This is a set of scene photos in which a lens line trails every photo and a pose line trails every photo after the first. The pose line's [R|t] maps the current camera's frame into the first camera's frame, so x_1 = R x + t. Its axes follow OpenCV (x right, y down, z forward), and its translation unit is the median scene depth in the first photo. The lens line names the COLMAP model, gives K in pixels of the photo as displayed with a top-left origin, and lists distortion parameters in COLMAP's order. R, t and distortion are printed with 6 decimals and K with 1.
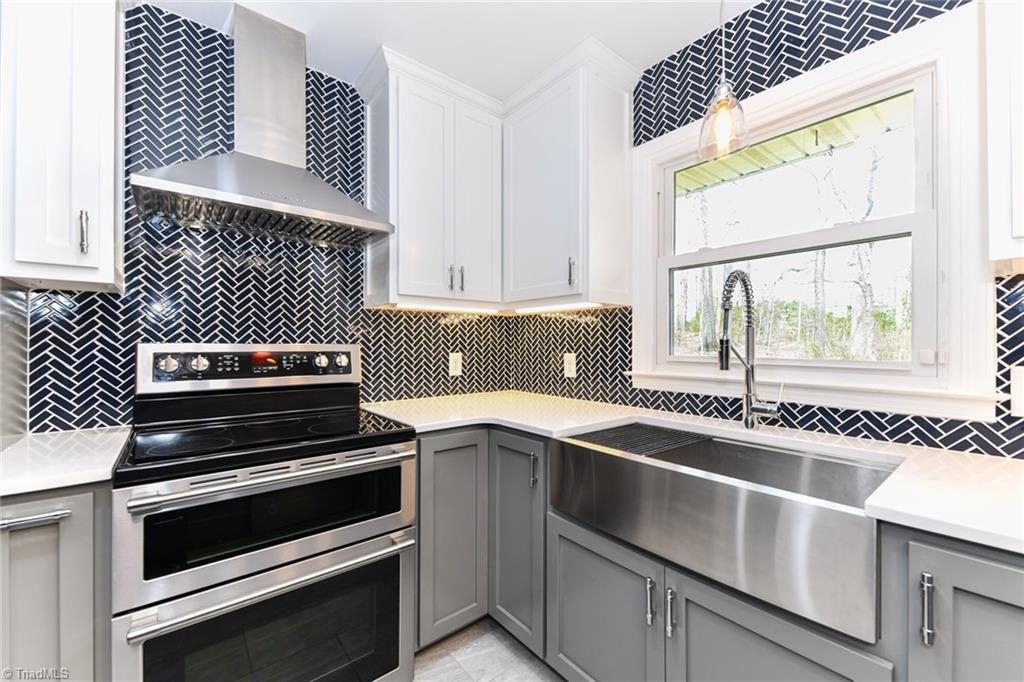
lens RADIAL K [[406.7, 0, 516.0], [0, 406.7, 343.1], [0, 0, 1]] dist [0.022145, -0.007432]
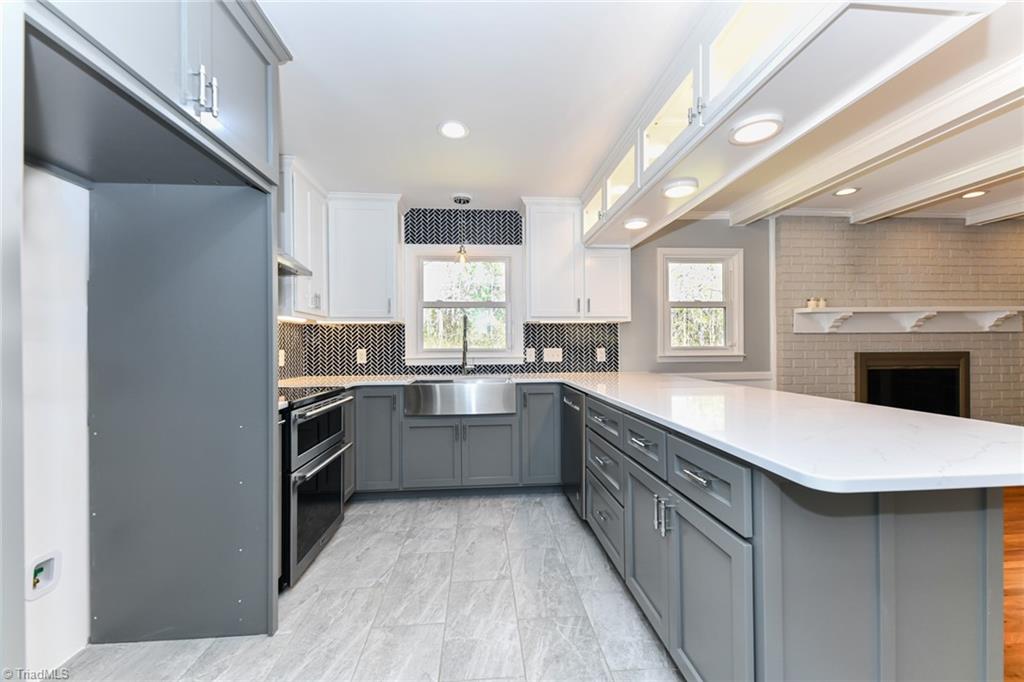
lens RADIAL K [[406.7, 0, 507.1], [0, 406.7, 346.8], [0, 0, 1]] dist [0.022145, -0.007432]
pose [[0.580405, -0.001933, 0.814326, -1.041030], [0.005591, 0.999983, -0.001611, 0.025630], [-0.814309, 0.005487, 0.580406, -0.545085]]
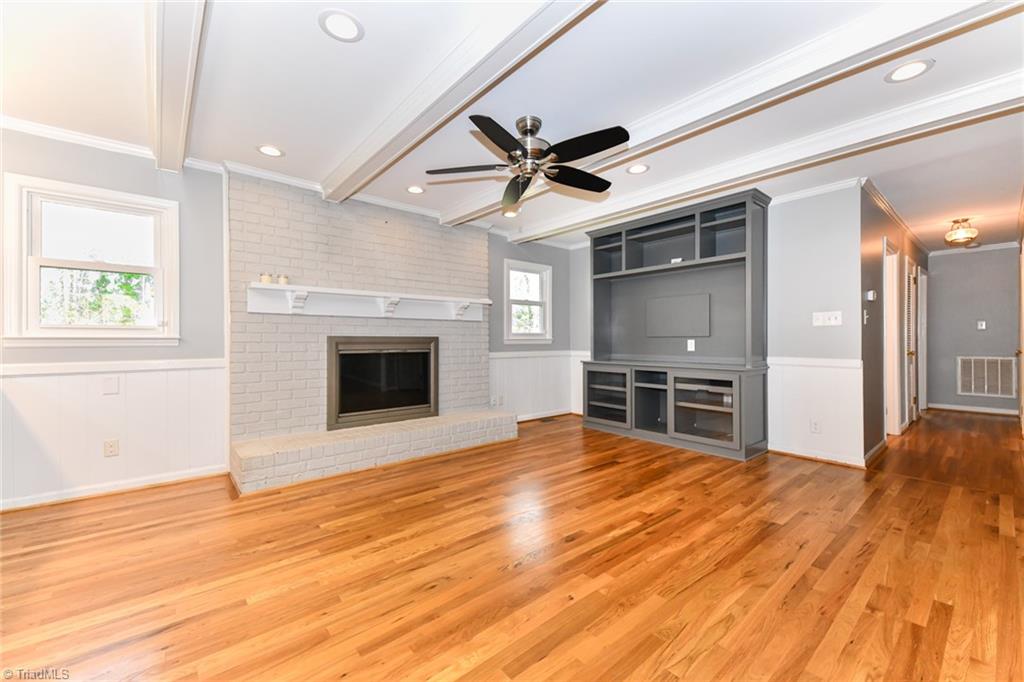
lens RADIAL K [[406.7, 0, 508.6], [0, 406.7, 339.8], [0, 0, 1]] dist [0.022145, -0.007432]
pose [[-0.003098, -0.001924, 0.999993, -0.286520], [-0.005129, 0.999985, 0.001908, 0.070882], [-0.999982, -0.005123, -0.003108, -1.641636]]
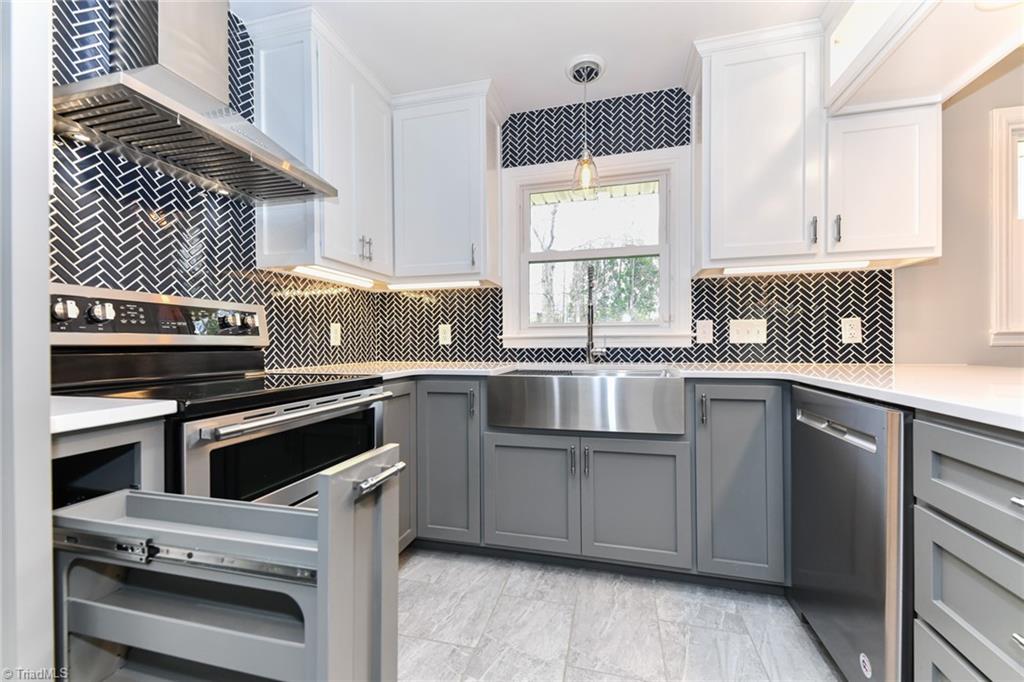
lens RADIAL K [[406.7, 0, 512.2], [0, 406.7, 344.0], [0, 0, 1]] dist [0.022145, -0.007432]
pose [[0.810780, -0.007379, 0.585304, -0.477169], [0.005912, 0.999973, 0.004418, 0.091906], [-0.585321, -0.000122, 0.810802, -0.100775]]
